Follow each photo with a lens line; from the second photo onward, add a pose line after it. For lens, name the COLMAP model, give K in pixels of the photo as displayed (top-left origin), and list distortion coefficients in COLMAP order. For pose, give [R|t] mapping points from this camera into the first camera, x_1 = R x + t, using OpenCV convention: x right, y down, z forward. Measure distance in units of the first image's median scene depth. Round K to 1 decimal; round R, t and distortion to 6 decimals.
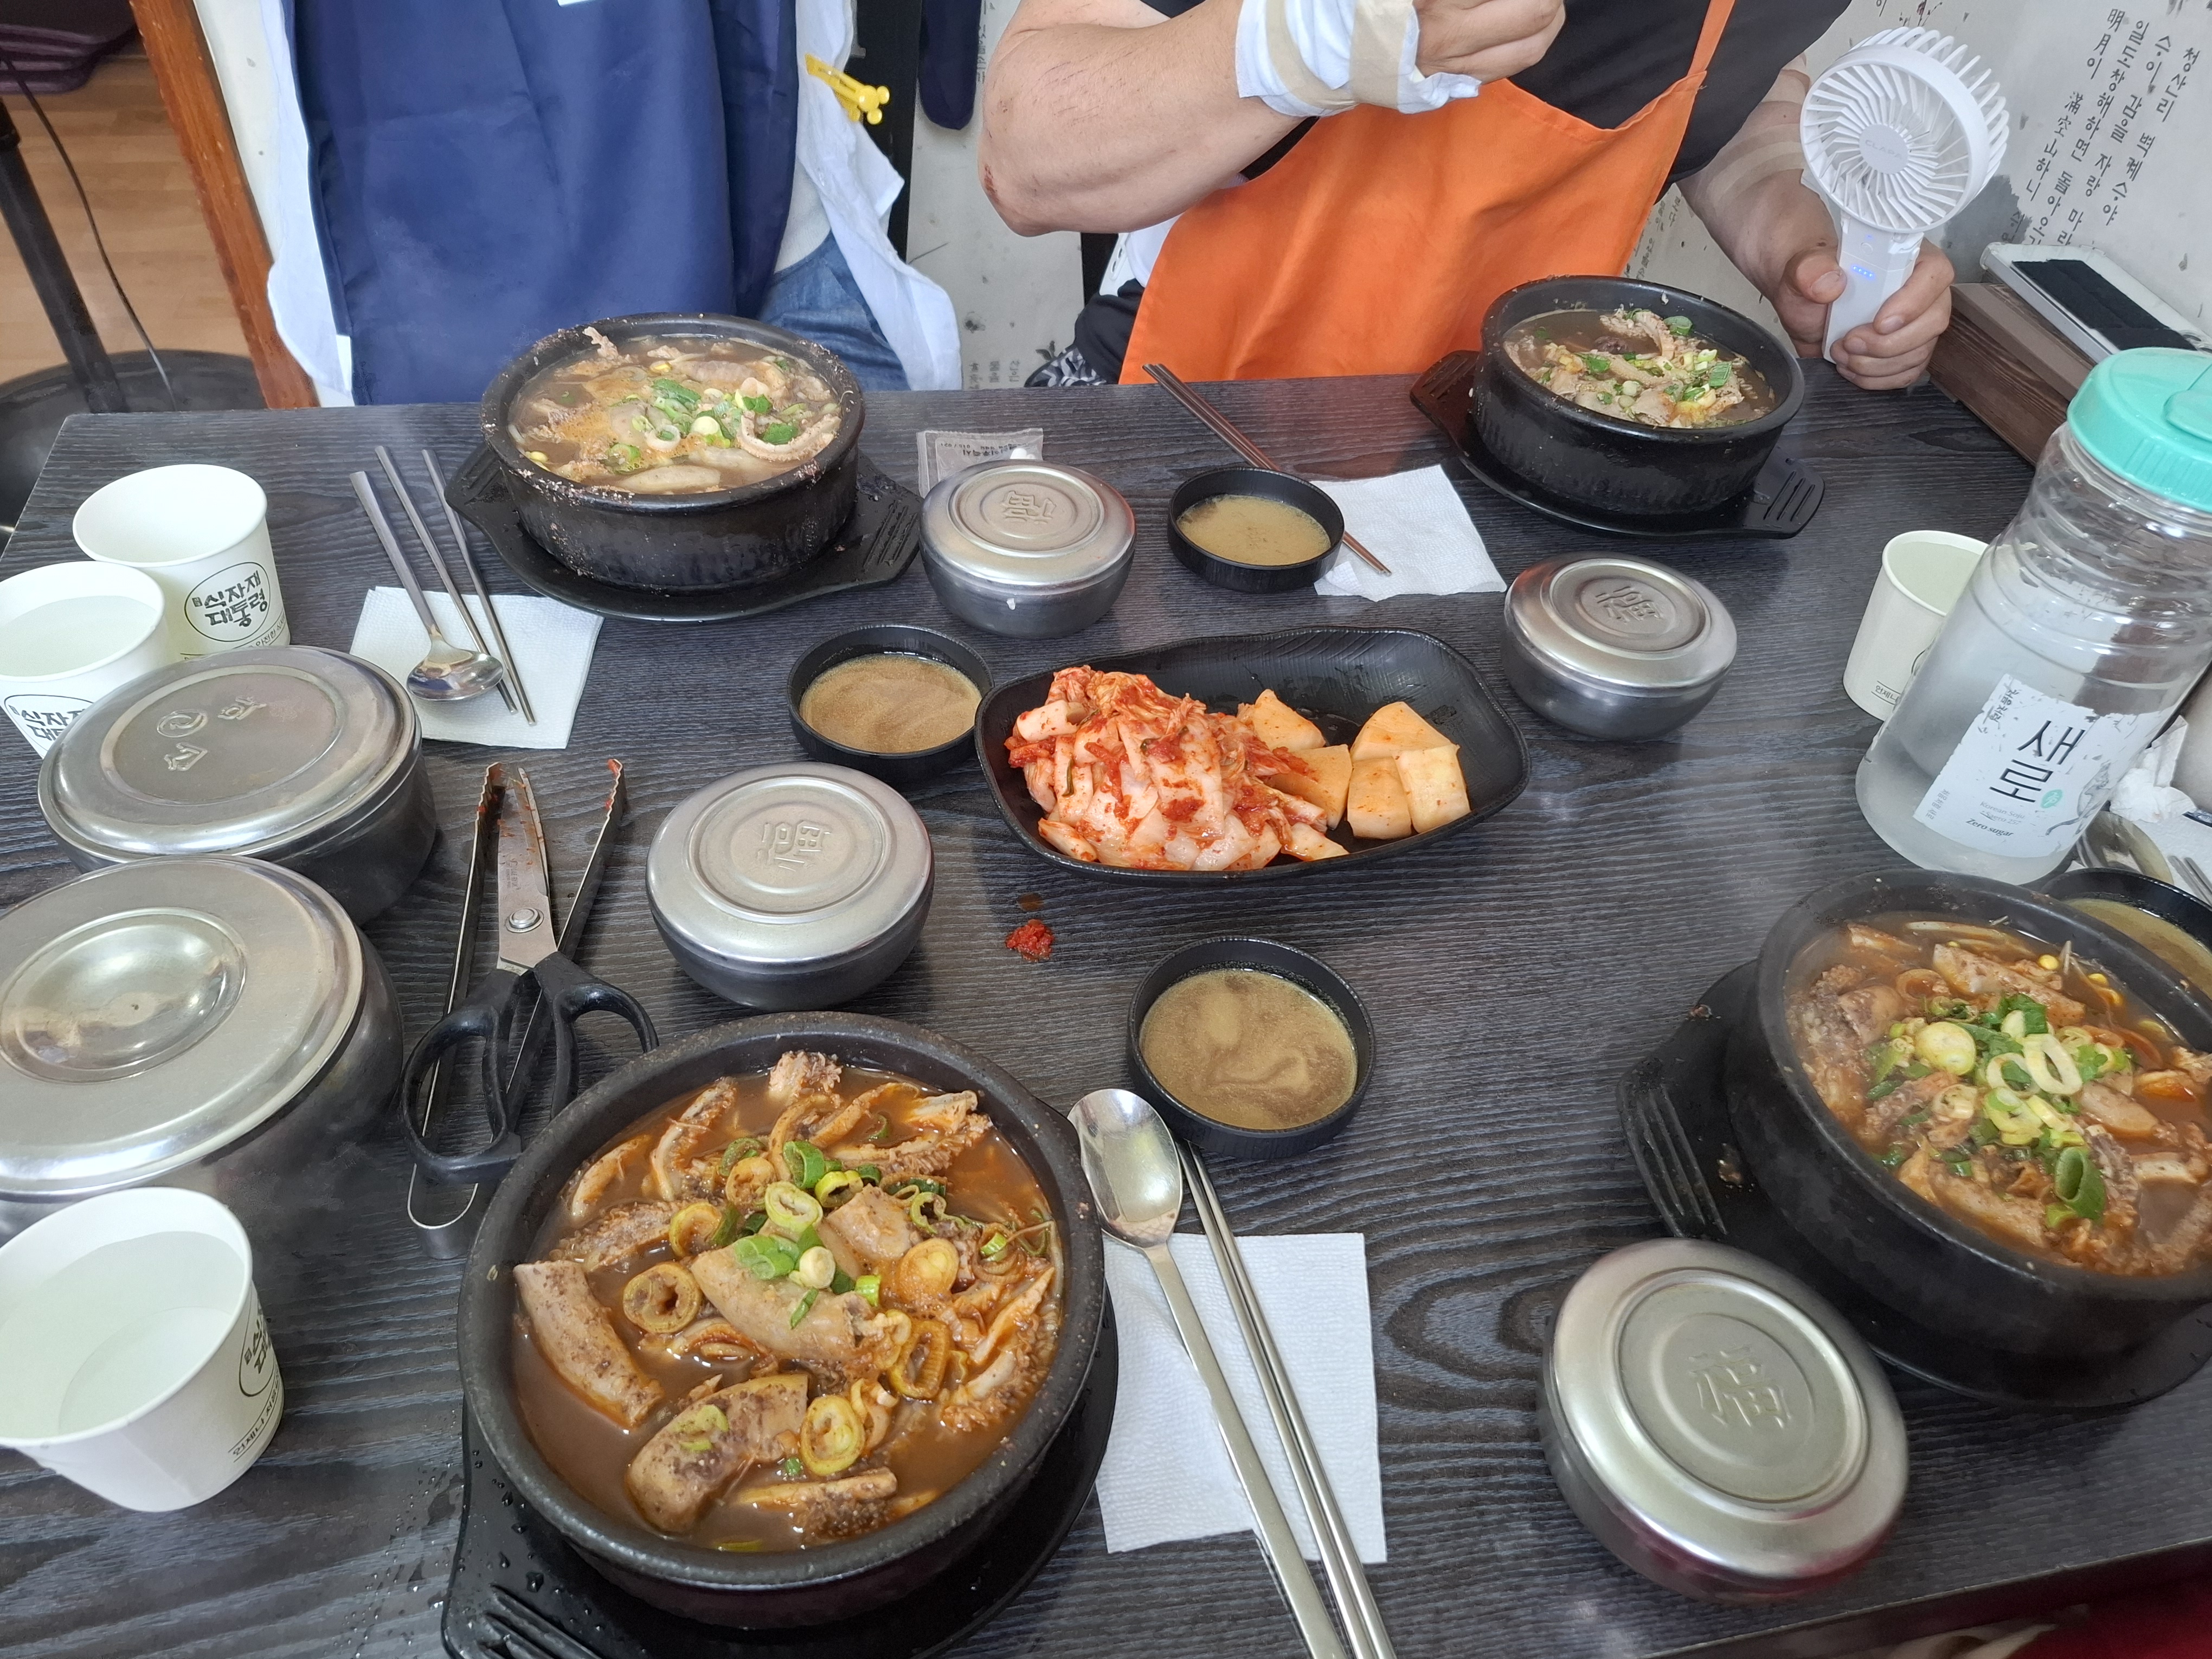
lens RADIAL K [[1564.0, 0, 1114.1], [0, 1564.0, 839.0], [0, 0, 1]] dist [0.105454, -0.153848]
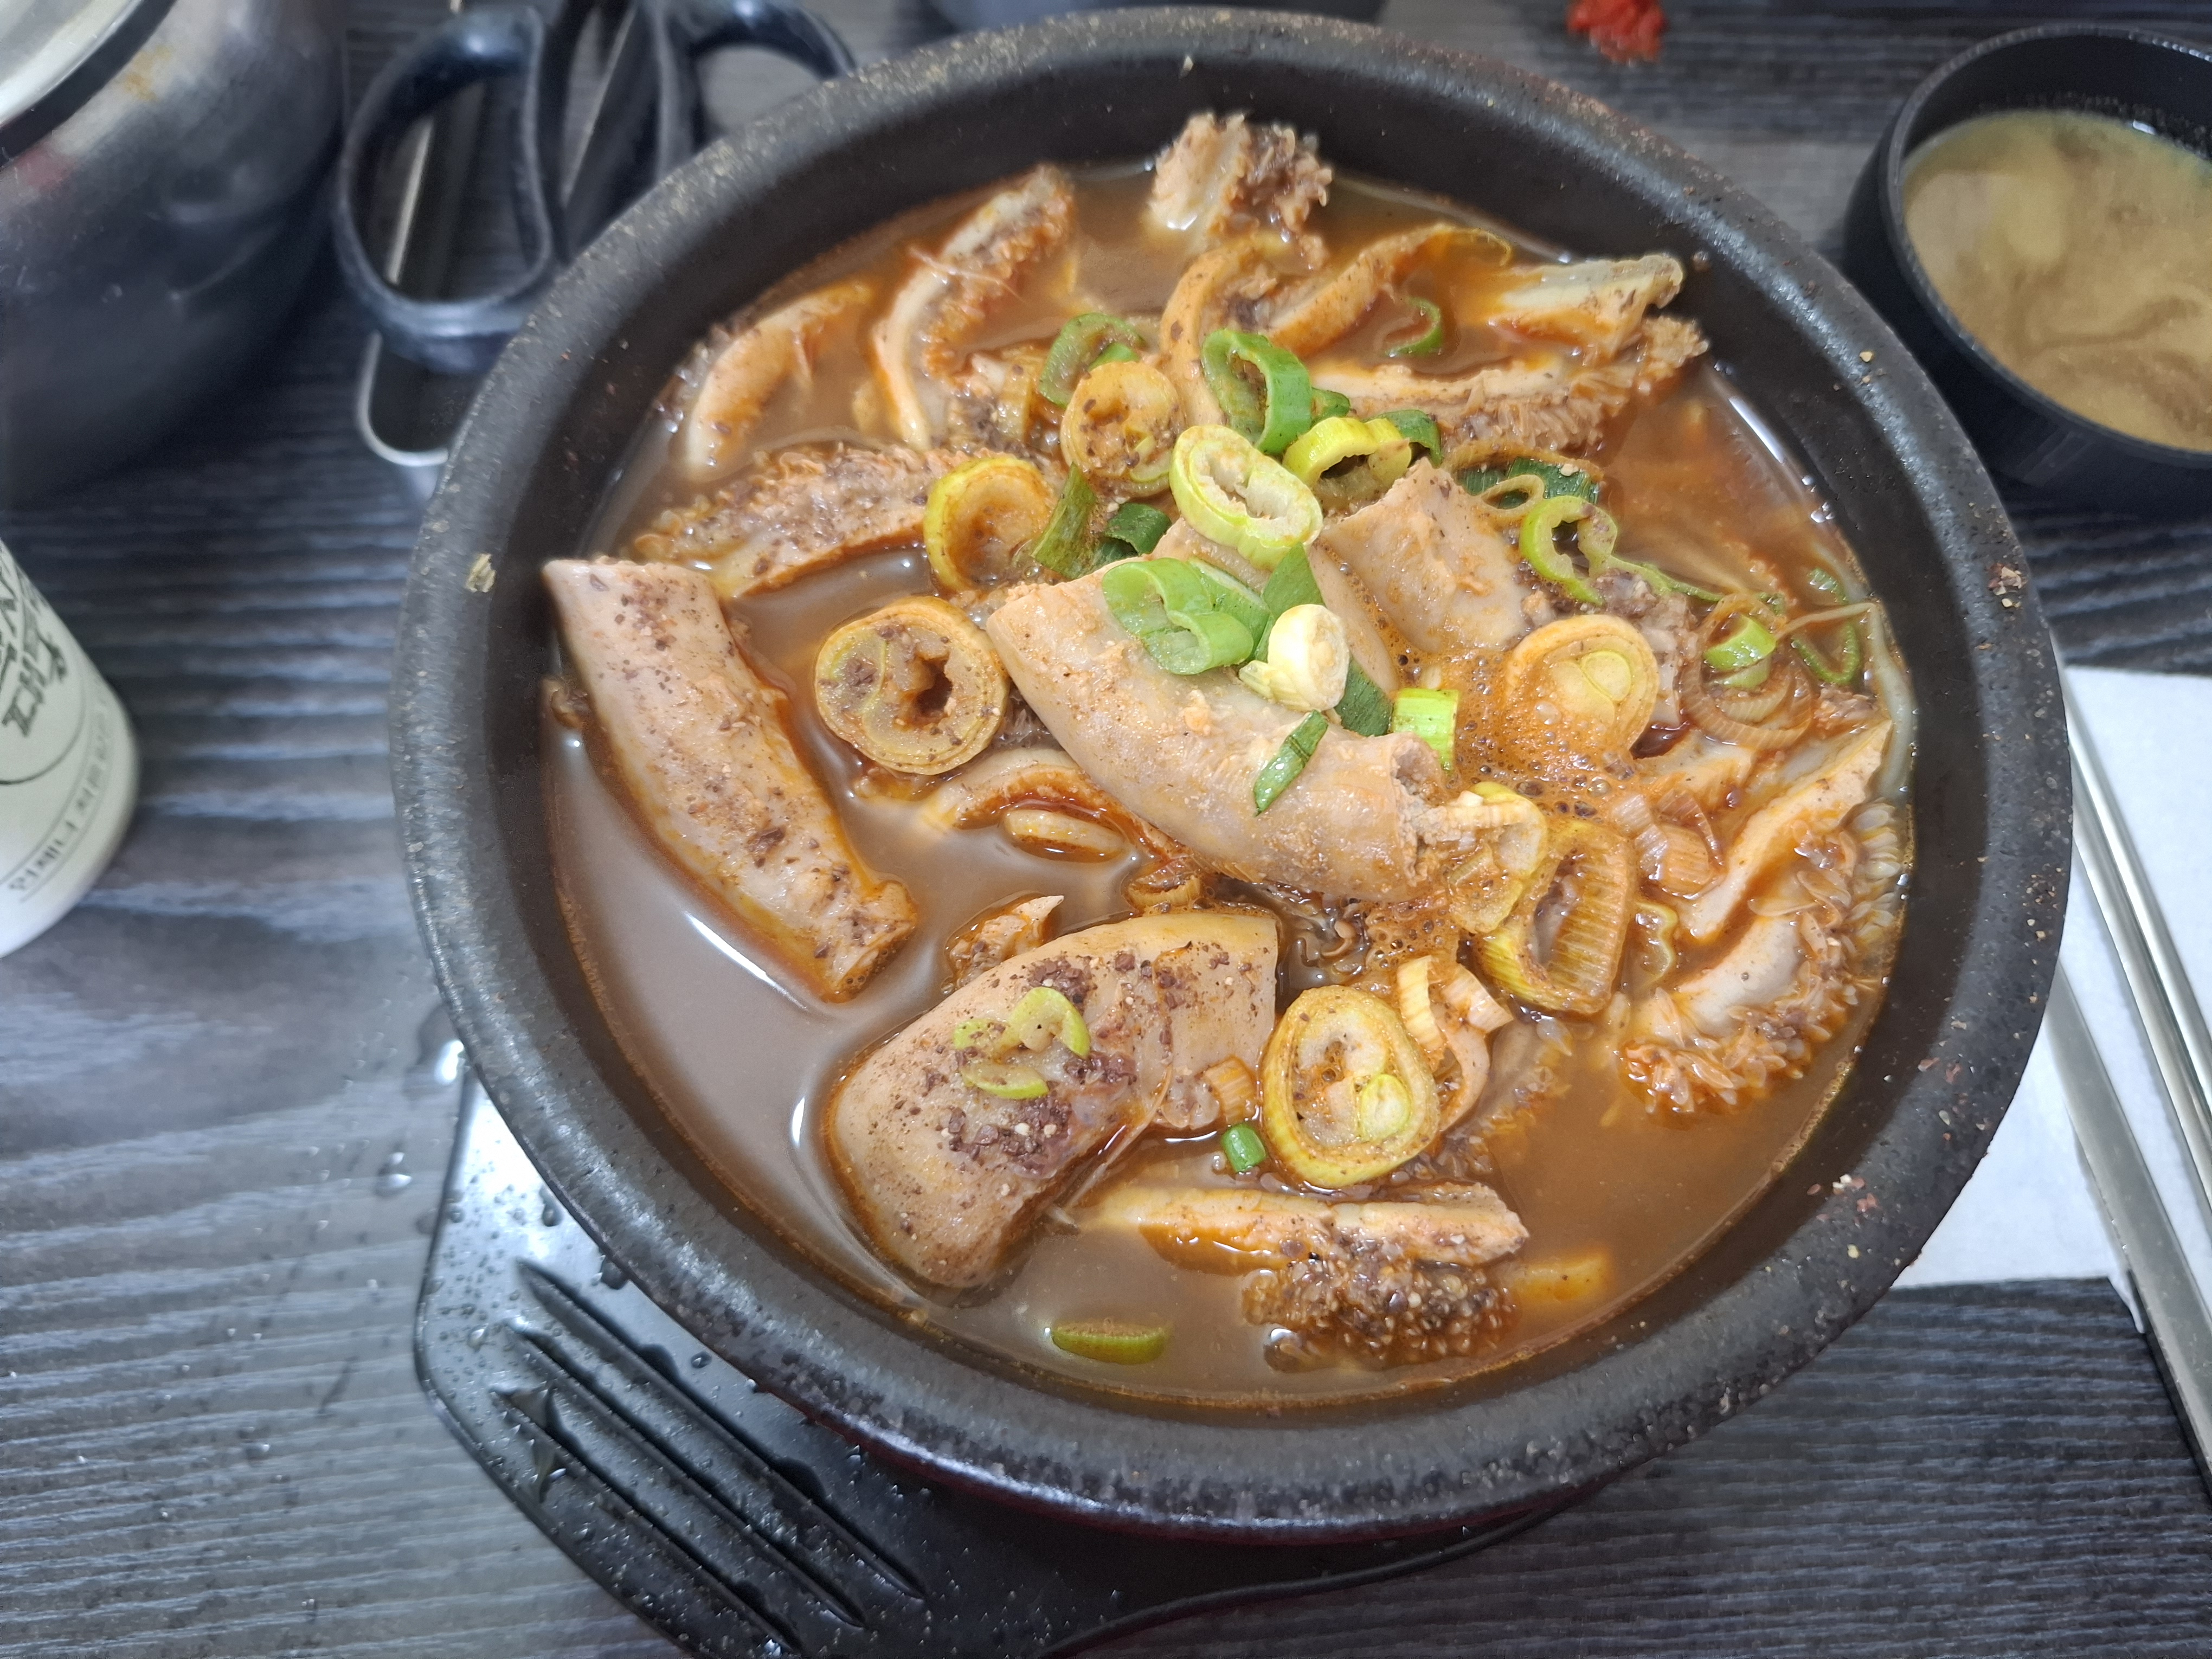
lens RADIAL K [[1564.0, 0, 1114.1], [0, 1564.0, 839.0], [0, 0, 1]] dist [0.105454, -0.153848]
pose [[0.989753, 0.118748, -0.079296, -0.193257], [-0.078511, 0.916429, 0.392420, 0.162701], [0.119268, -0.382173, 0.916362, 0.614358]]
